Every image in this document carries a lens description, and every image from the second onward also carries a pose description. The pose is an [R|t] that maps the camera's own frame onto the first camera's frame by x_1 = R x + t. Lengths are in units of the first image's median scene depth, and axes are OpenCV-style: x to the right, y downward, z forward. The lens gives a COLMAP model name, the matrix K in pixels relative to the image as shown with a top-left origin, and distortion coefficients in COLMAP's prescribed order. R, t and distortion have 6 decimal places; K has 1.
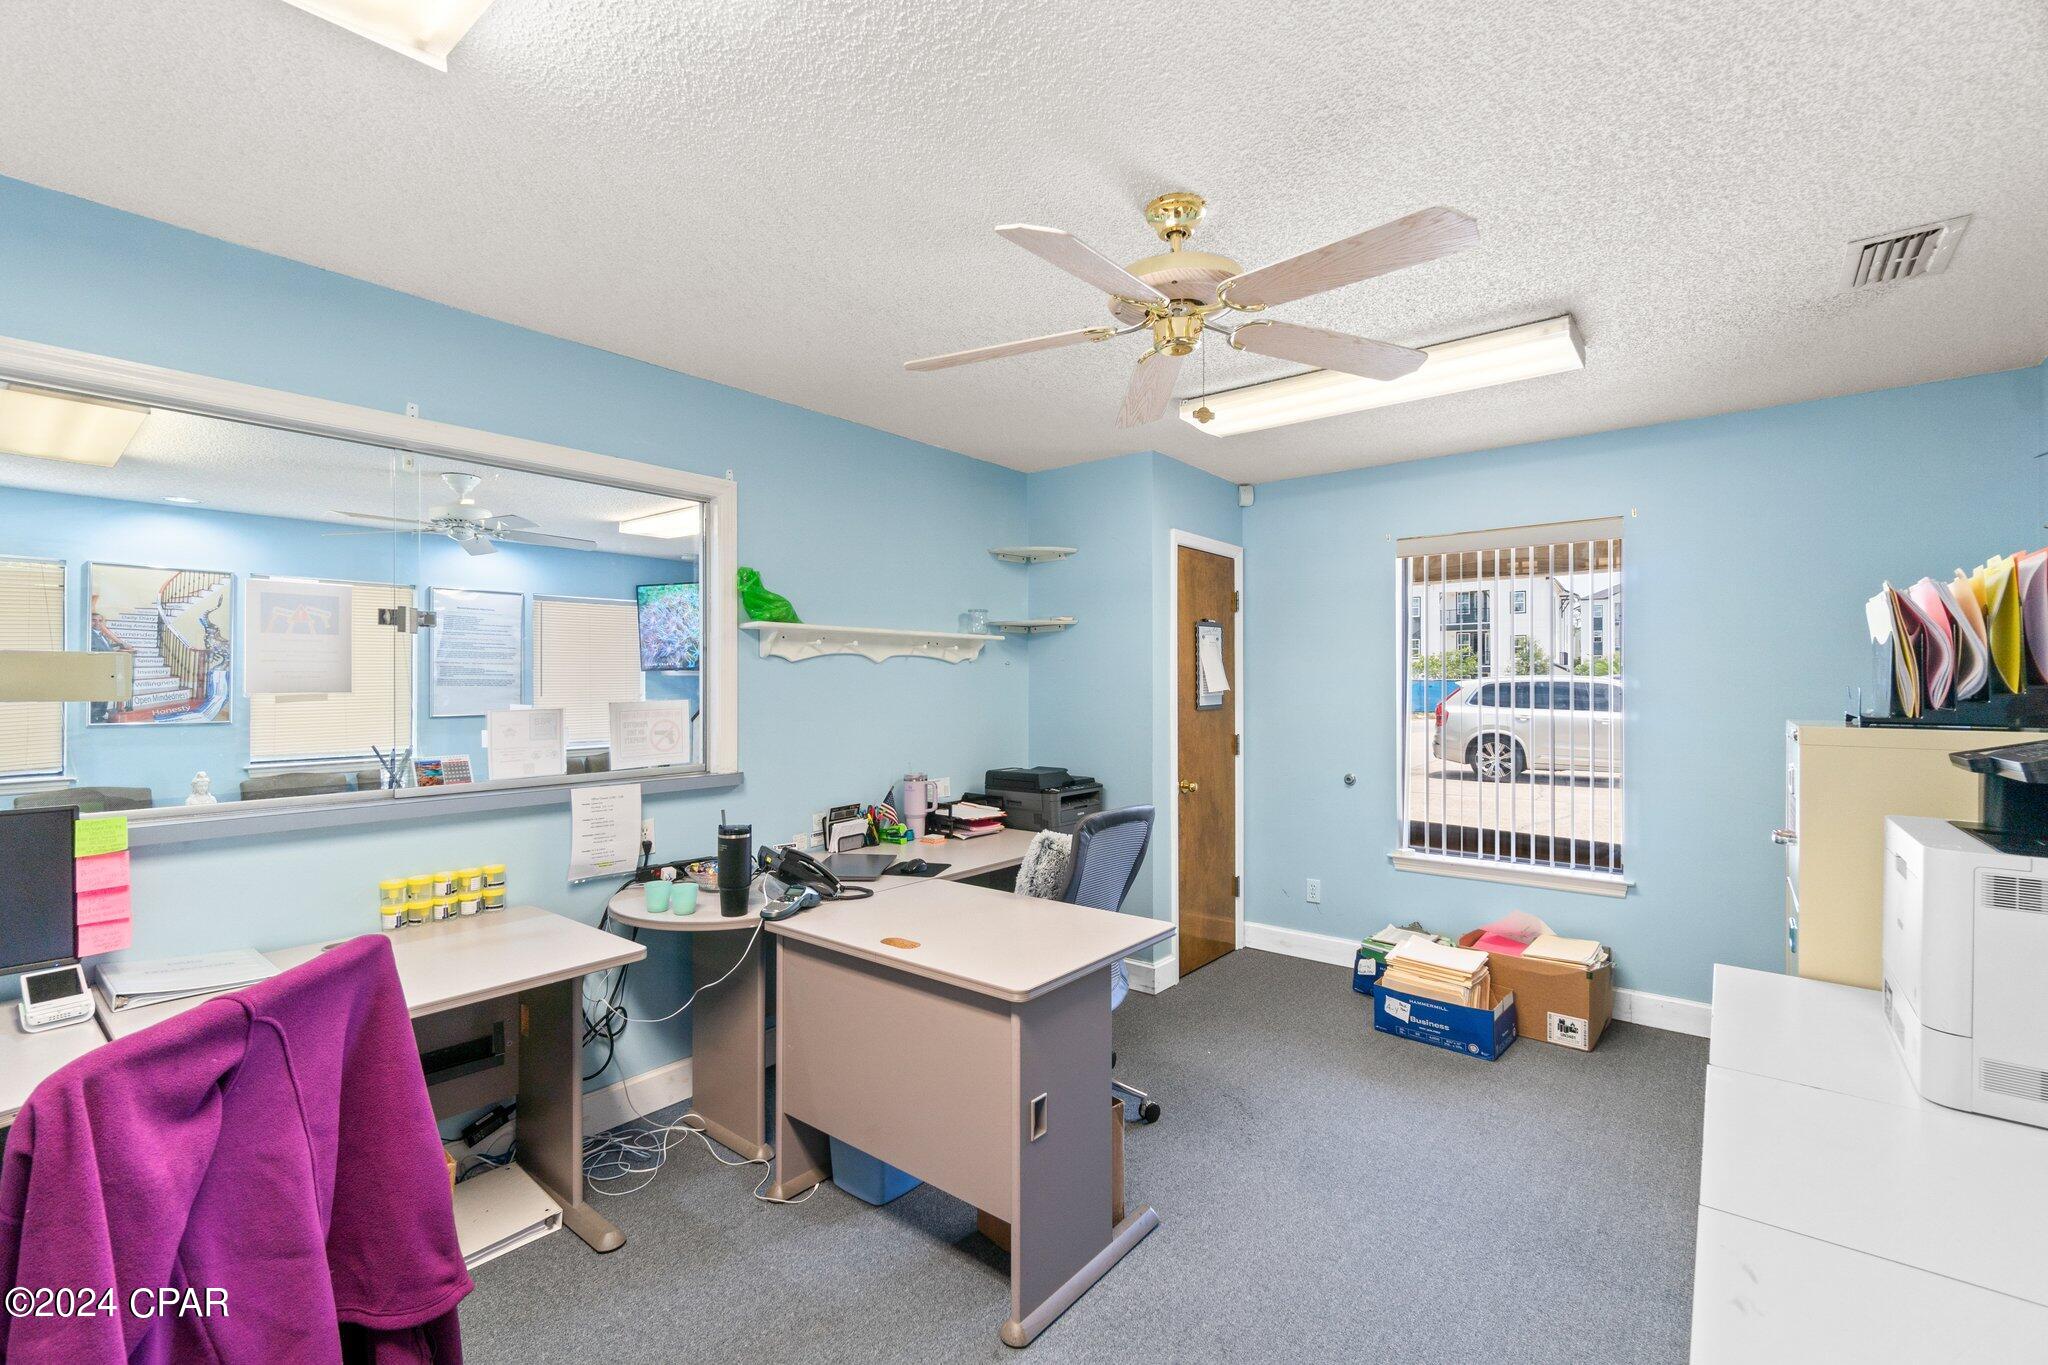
lens RADIAL K [[890.5, 0, 1028.5], [0, 890.5, 681.7], [0, 0, 1]] dist [-0.001749, -0.000121]
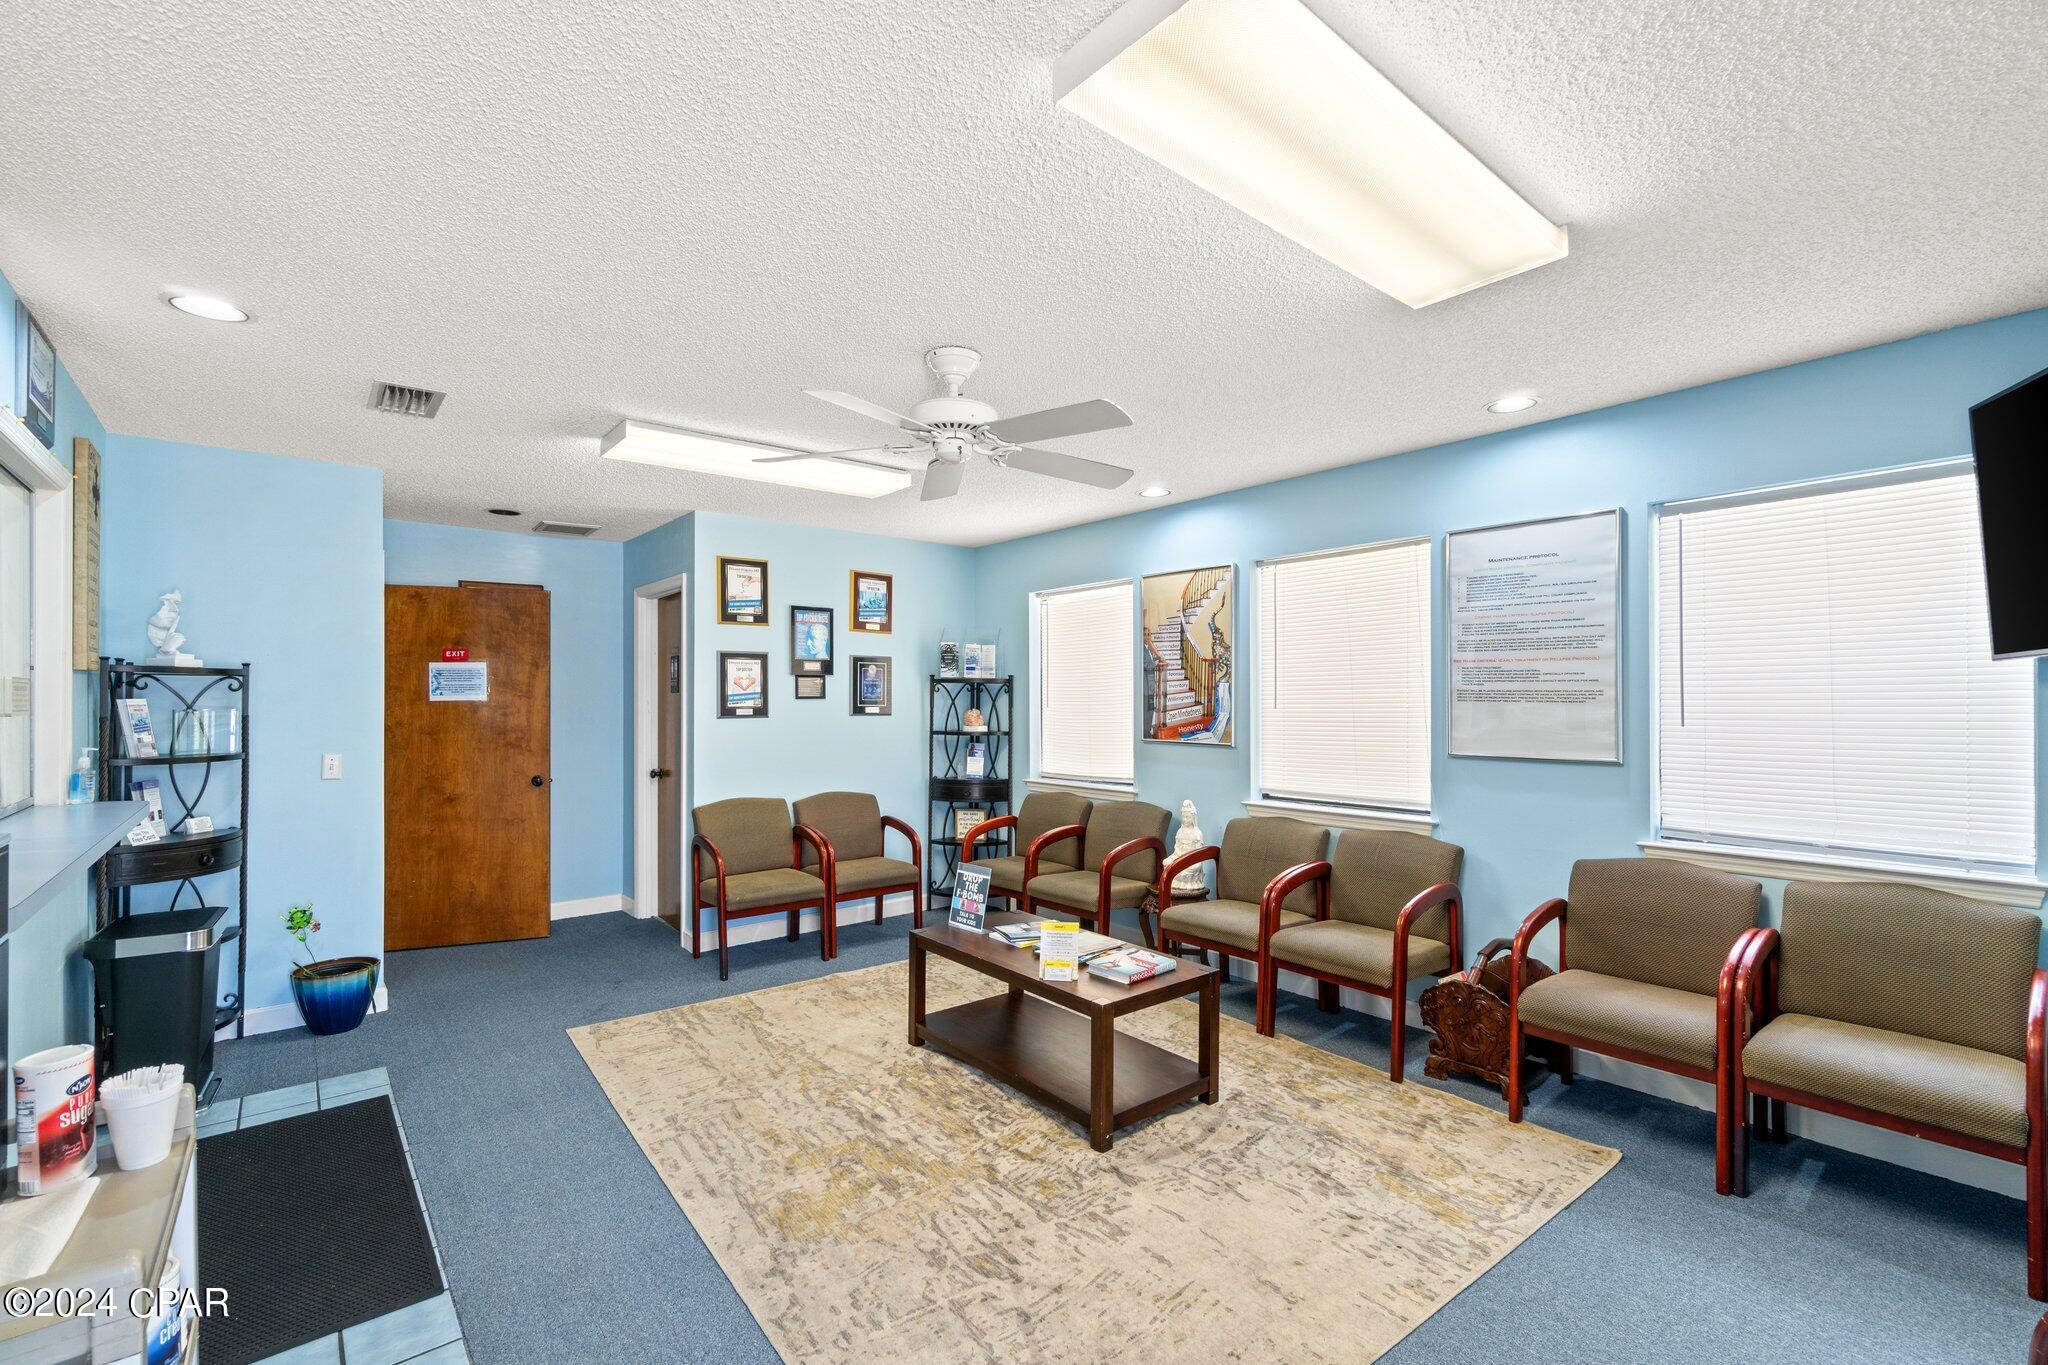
lens RADIAL K [[890.5, 0, 1021.6], [0, 890.5, 695.8], [0, 0, 1]] dist [-0.001749, -0.000121]
pose [[-0.196792, -0.003820, -0.980438, -0.046625], [0.002049, 0.999989, -0.004307, 0.003072], [0.980443, -0.002857, -0.196782, 0.986631]]
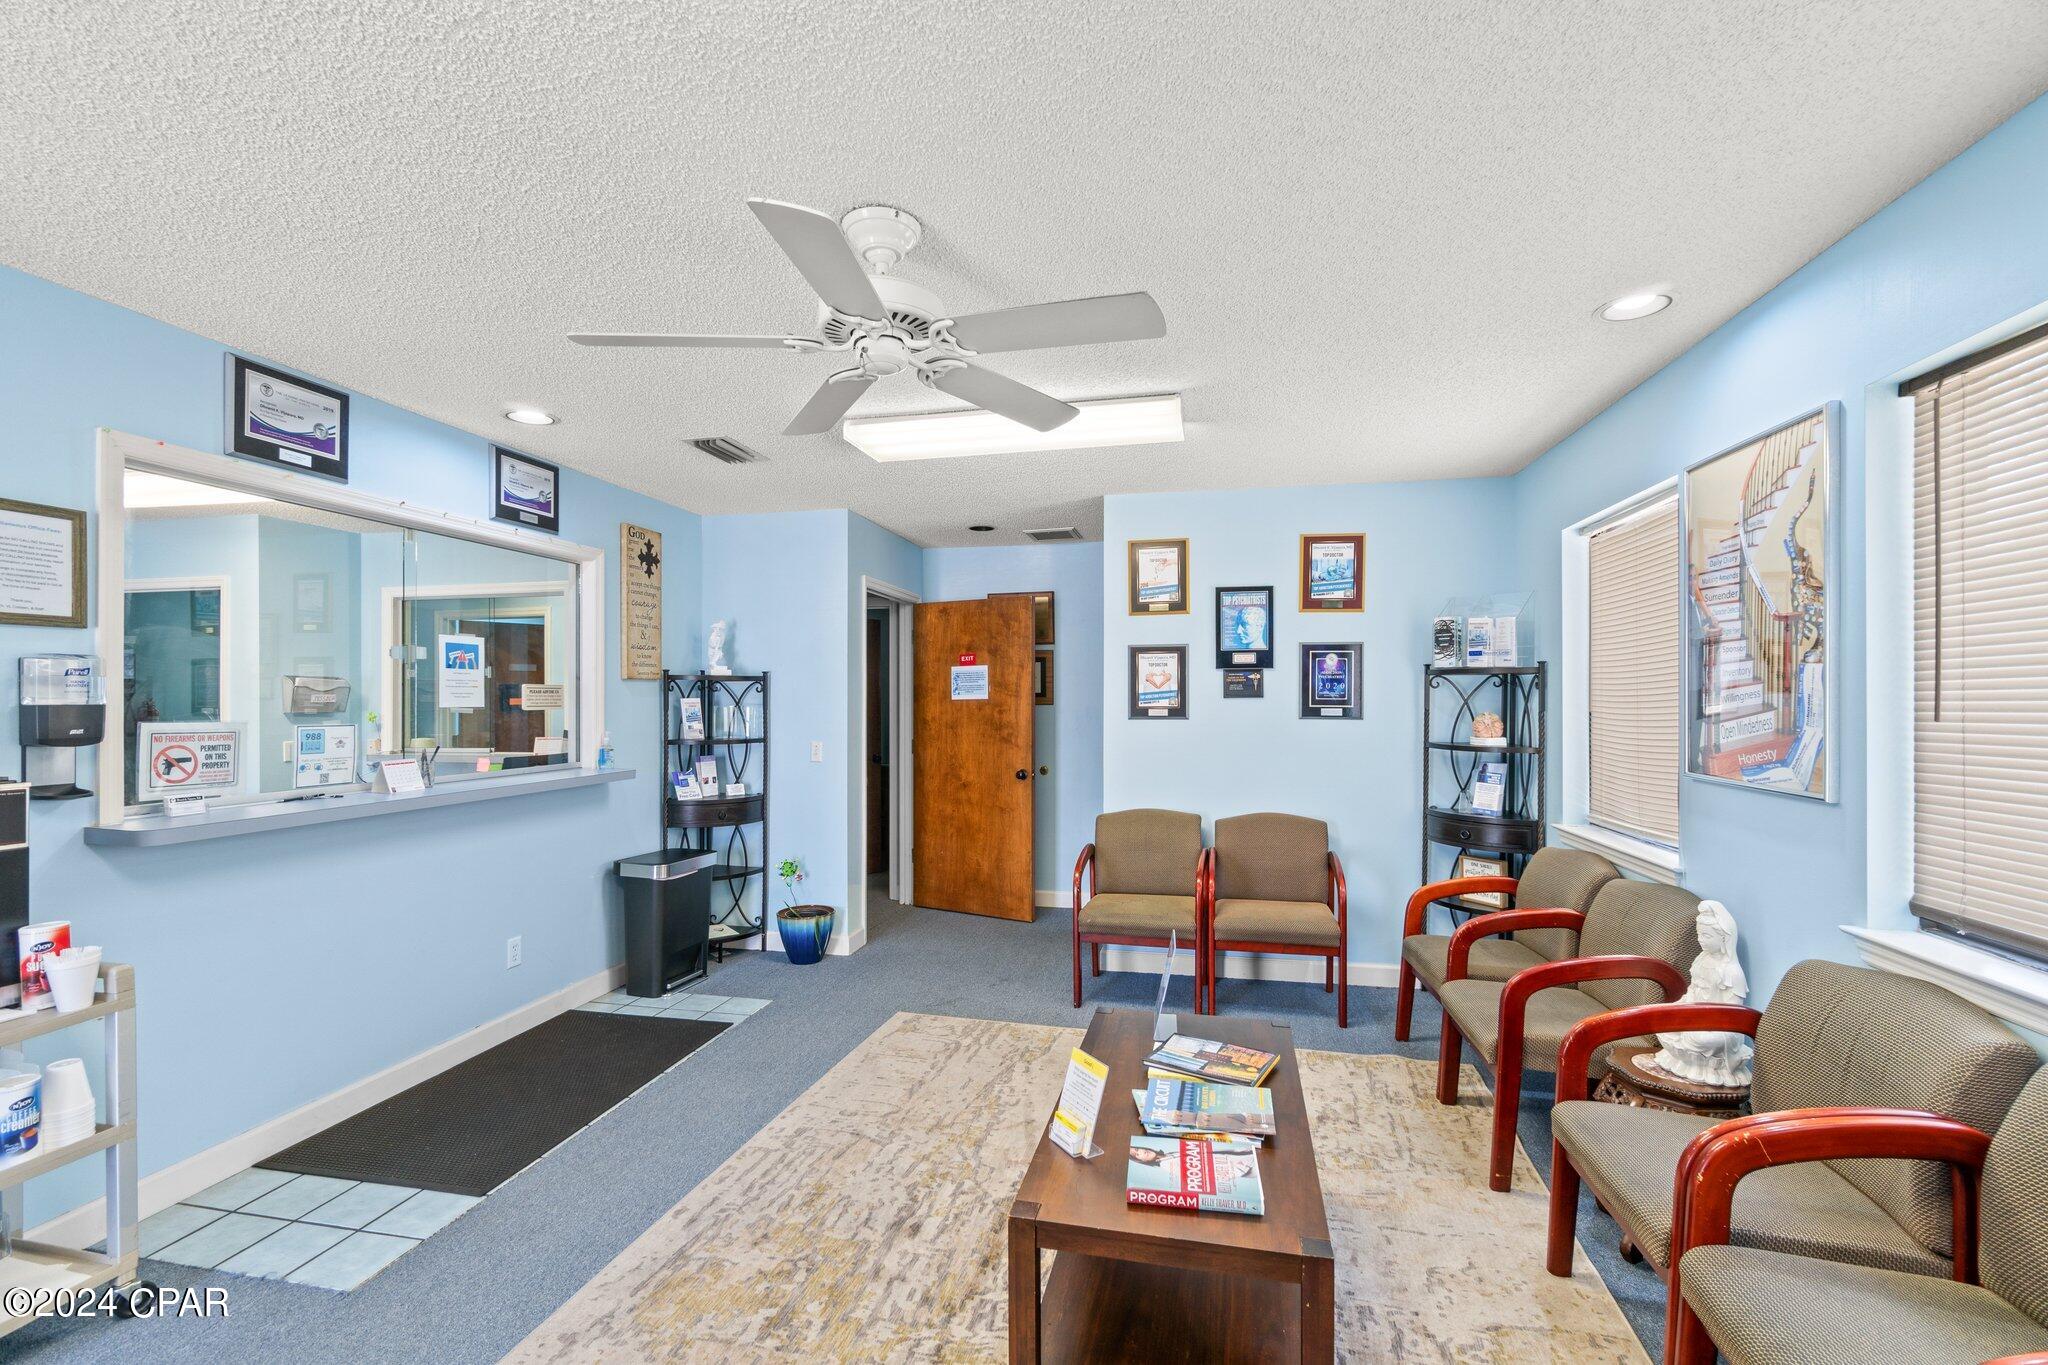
lens RADIAL K [[890.5, 0, 1015.5], [0, 890.5, 694.6], [0, 0, 1]] dist [-0.001749, -0.000121]
pose [[-0.894293, -0.001185, -0.447480, -0.423071], [0.001249, 0.999986, -0.005145, 0.002818], [0.447480, -0.005160, -0.894279, 1.203858]]
